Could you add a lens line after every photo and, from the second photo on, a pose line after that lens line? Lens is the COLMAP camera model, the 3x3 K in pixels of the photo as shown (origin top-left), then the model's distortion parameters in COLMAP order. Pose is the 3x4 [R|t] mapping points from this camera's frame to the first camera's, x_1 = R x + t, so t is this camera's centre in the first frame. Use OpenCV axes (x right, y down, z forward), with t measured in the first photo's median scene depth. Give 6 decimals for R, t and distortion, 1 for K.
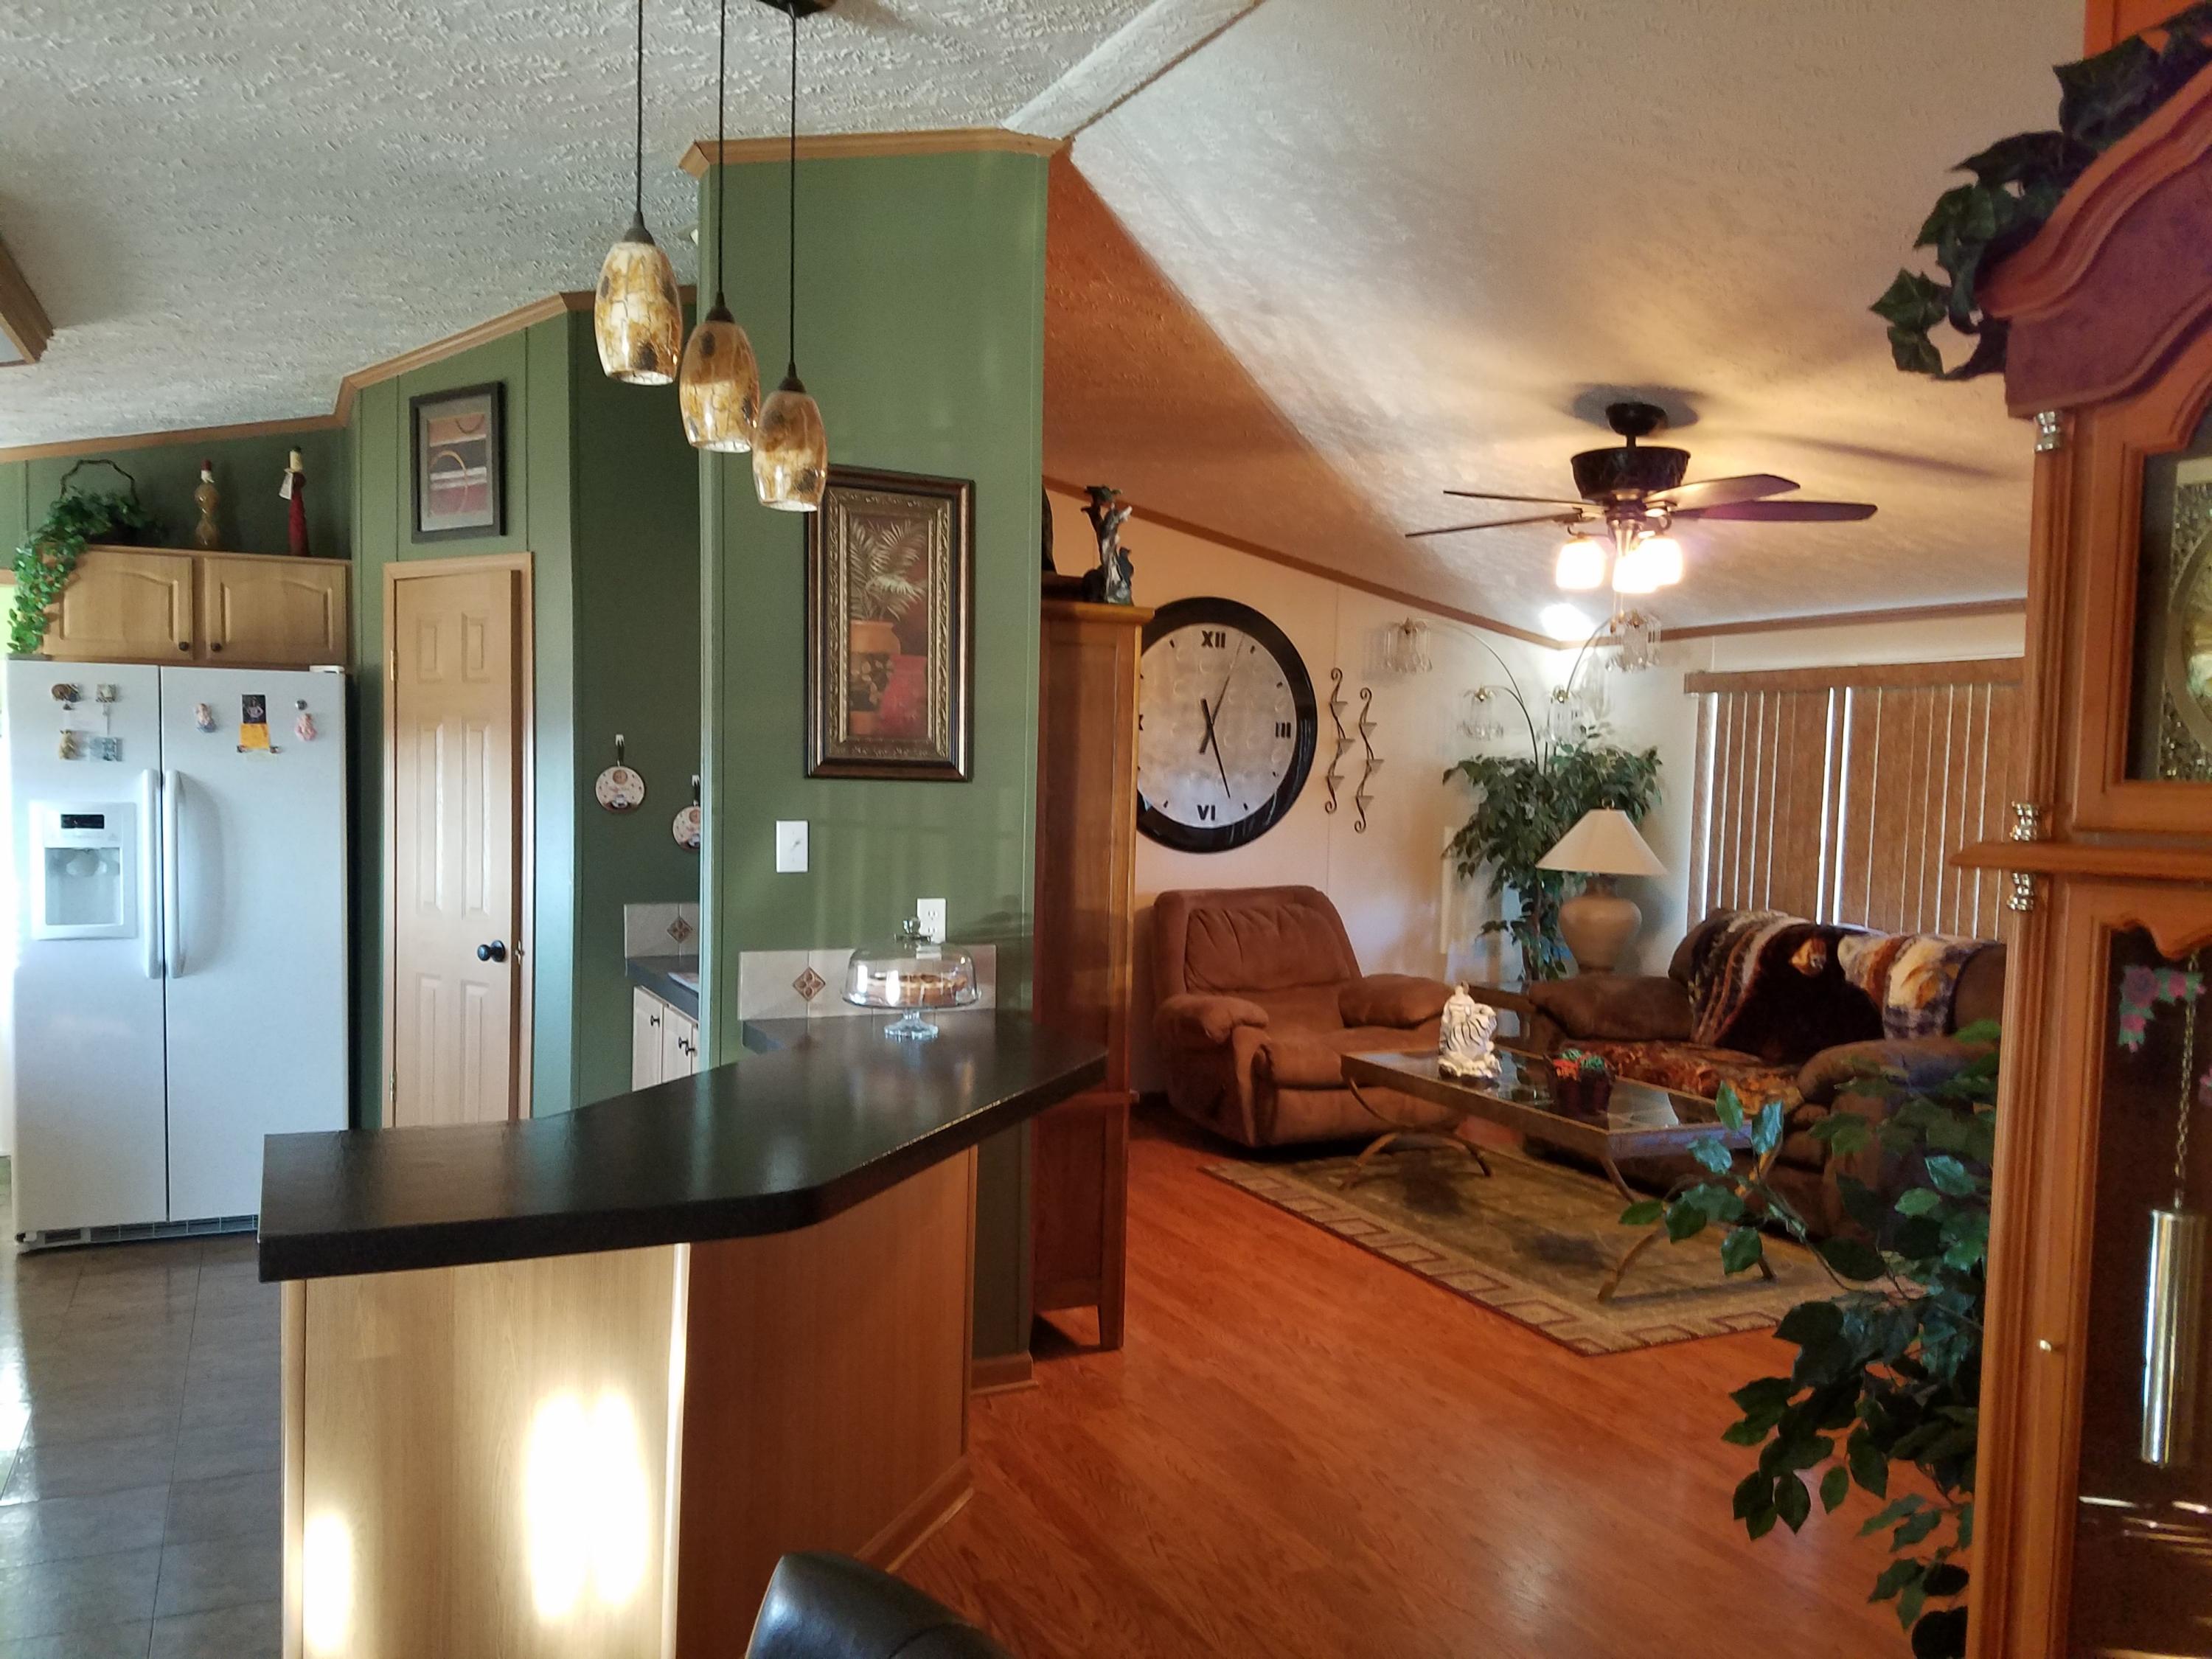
lens RADIAL K [[1686.0, 0, 1110.3], [0, 1686.0, 901.8], [0, 0, 1]] dist [0.143184, -0.227902]
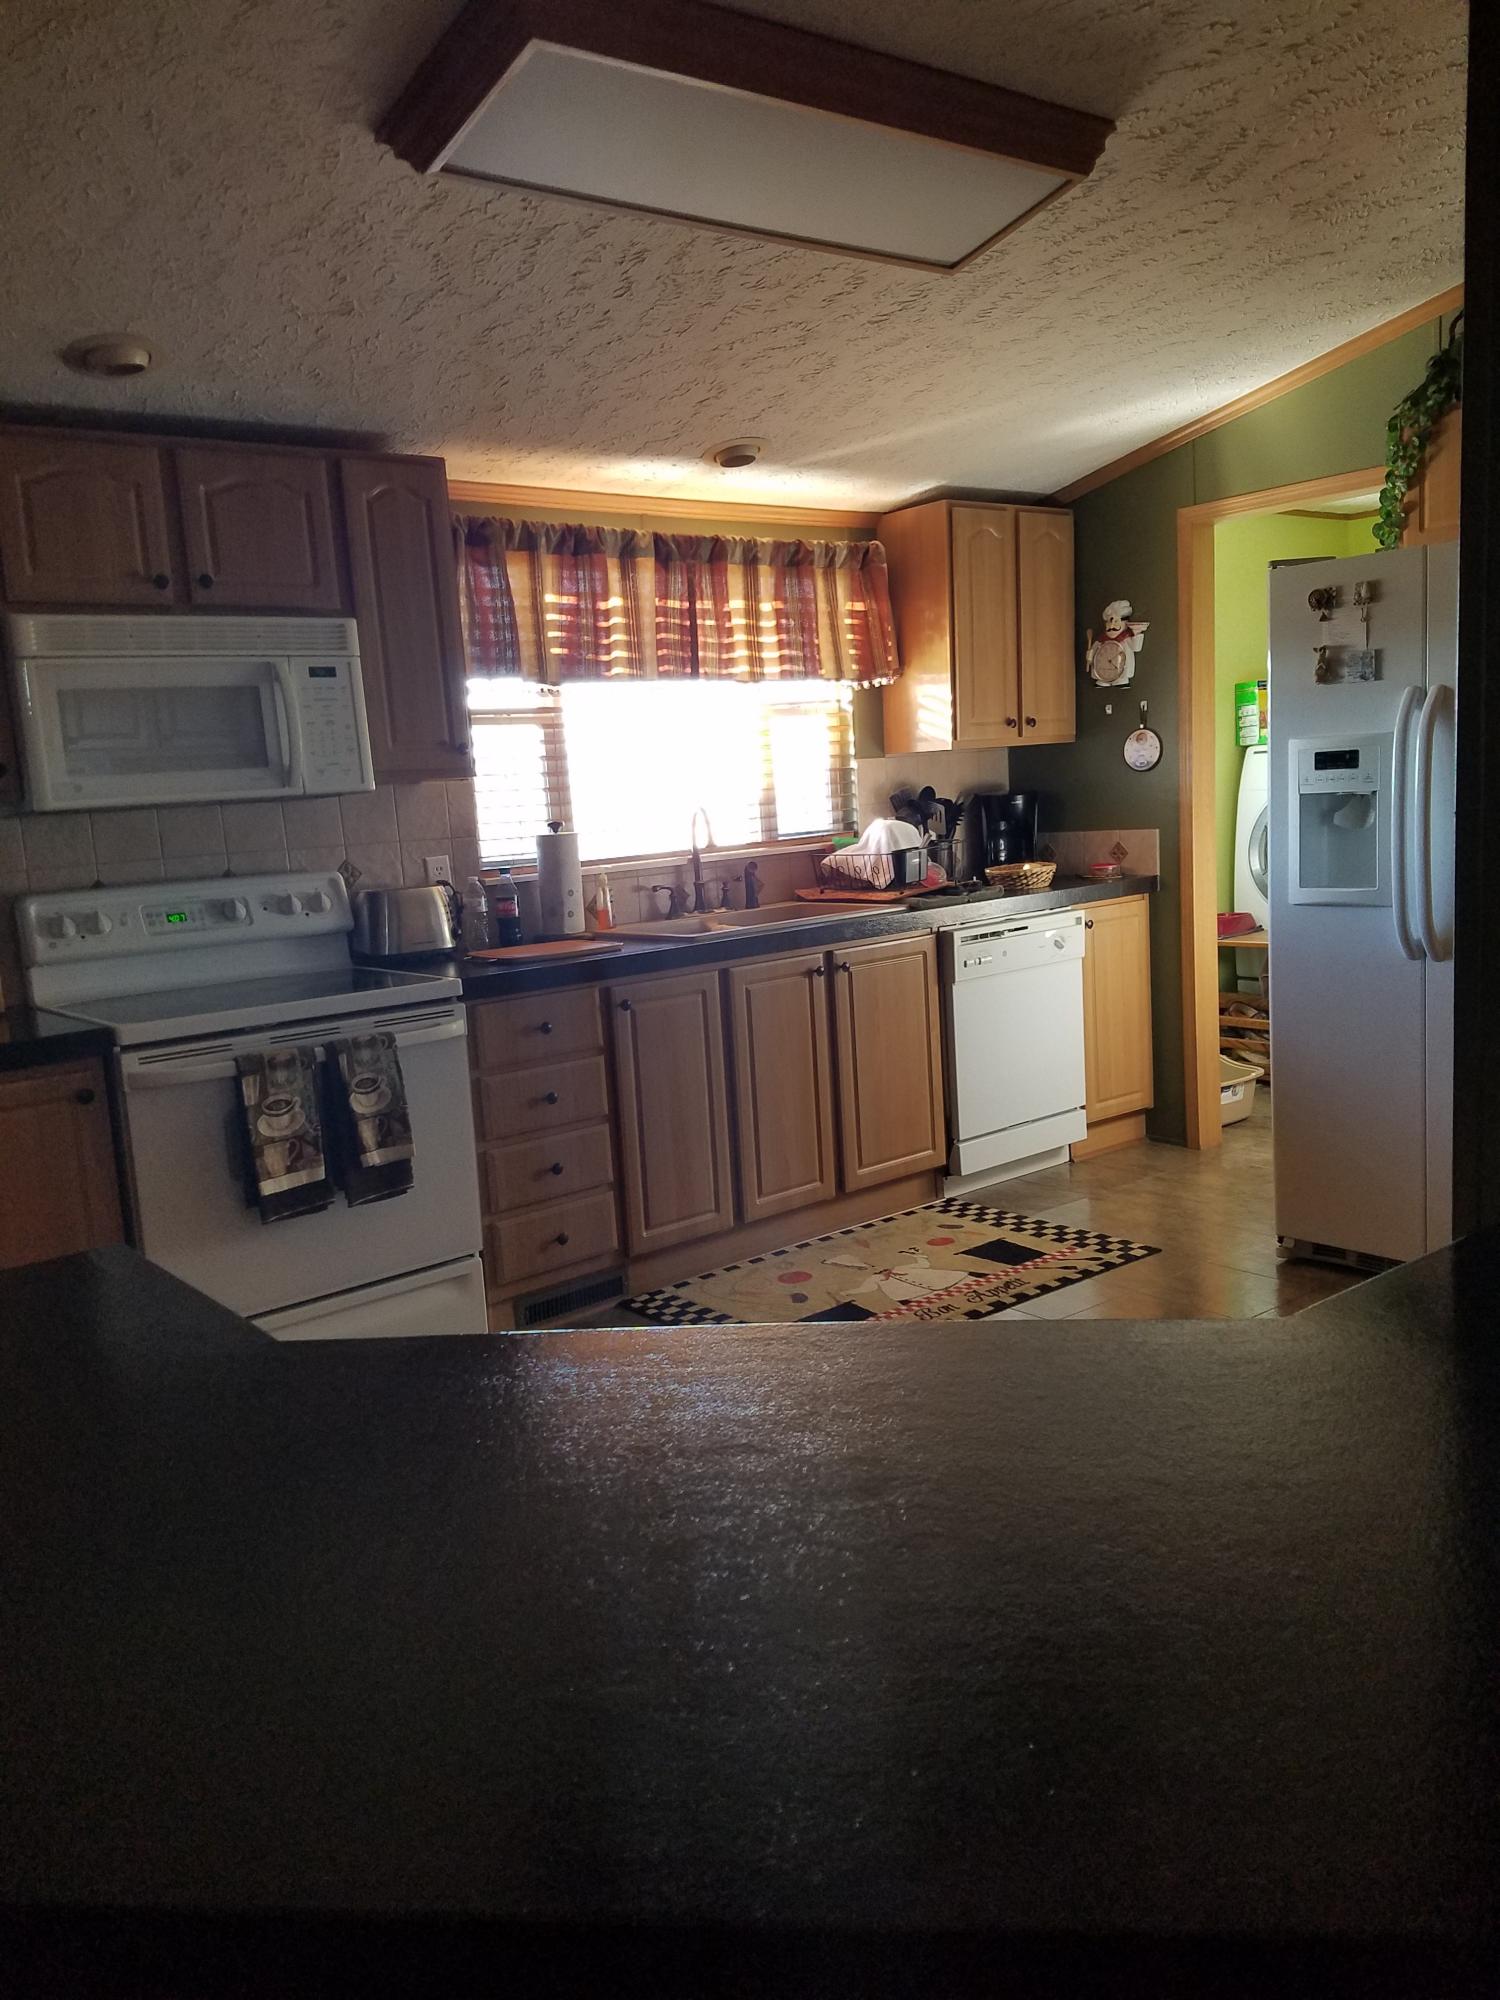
lens RADIAL K [[1524.5, 0, 738.9], [0, 1524.5, 1015.9], [0, 0, 1]] dist [0.262319, -0.583237]
pose [[0.223624, 0.111628, -0.968262, 0.067731], [-0.001404, 0.993456, 0.114208, -0.010711], [0.974674, -0.024180, 0.222318, 0.555453]]
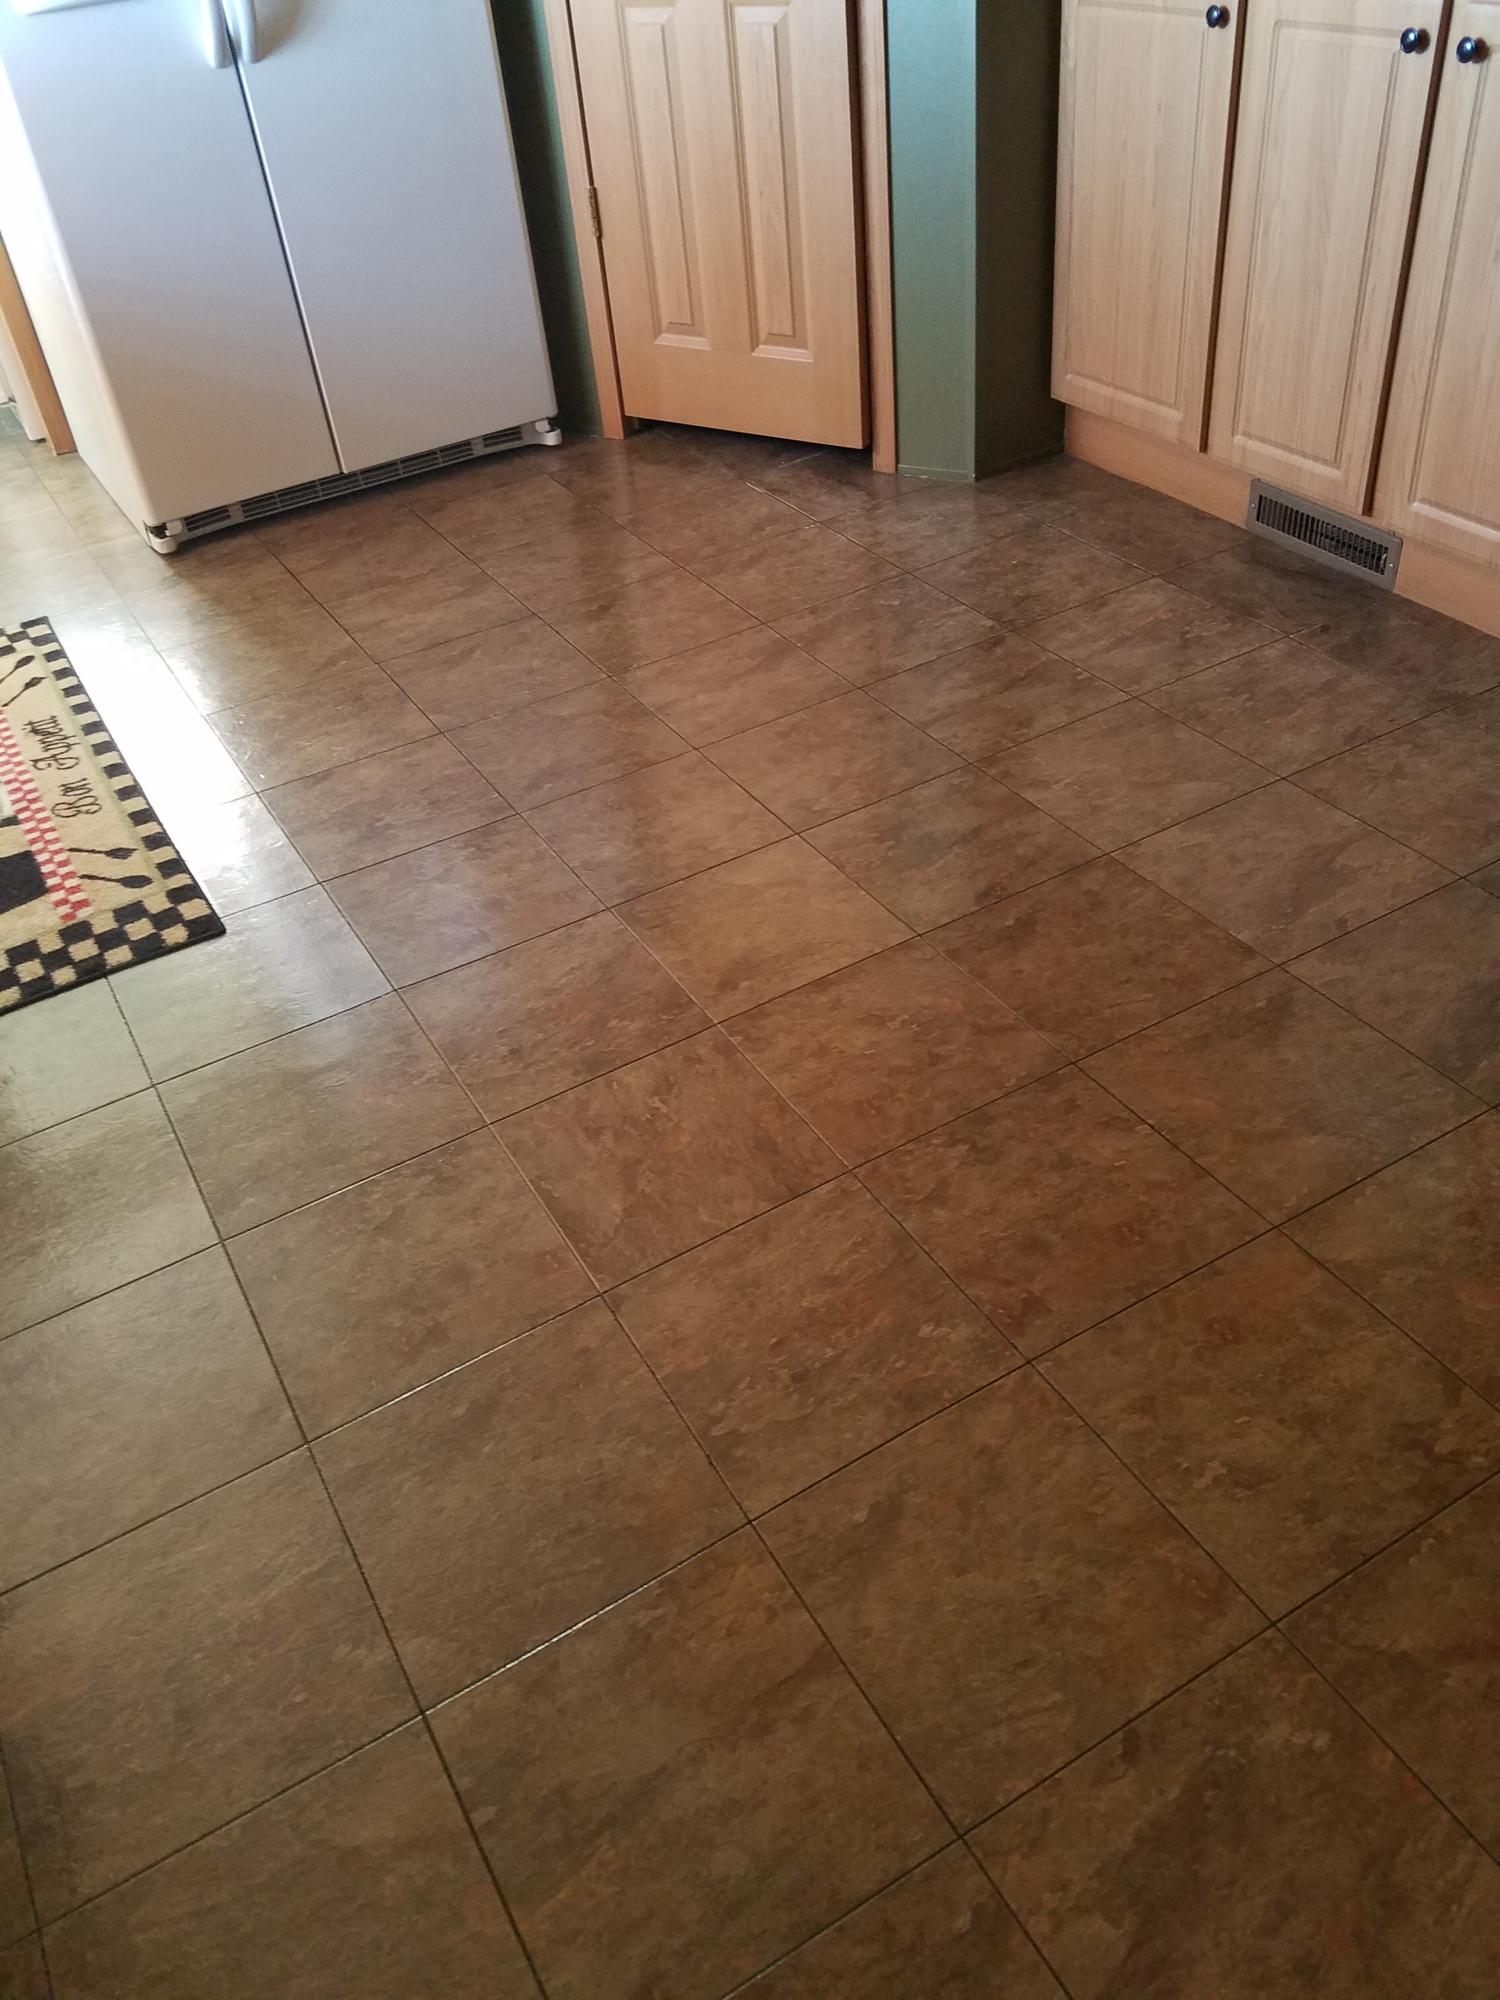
lens RADIAL K [[1589.1, 0, 752.3], [0, 1589.1, 1033.0], [0, 0, 1]] dist [-0.041574, 0.007270]
pose [[0.991428, -0.130486, -0.006616, -0.426033], [0.109958, 0.805967, 0.581658, 0.019887], [-0.070566, -0.577399, 0.813407, 0.367860]]
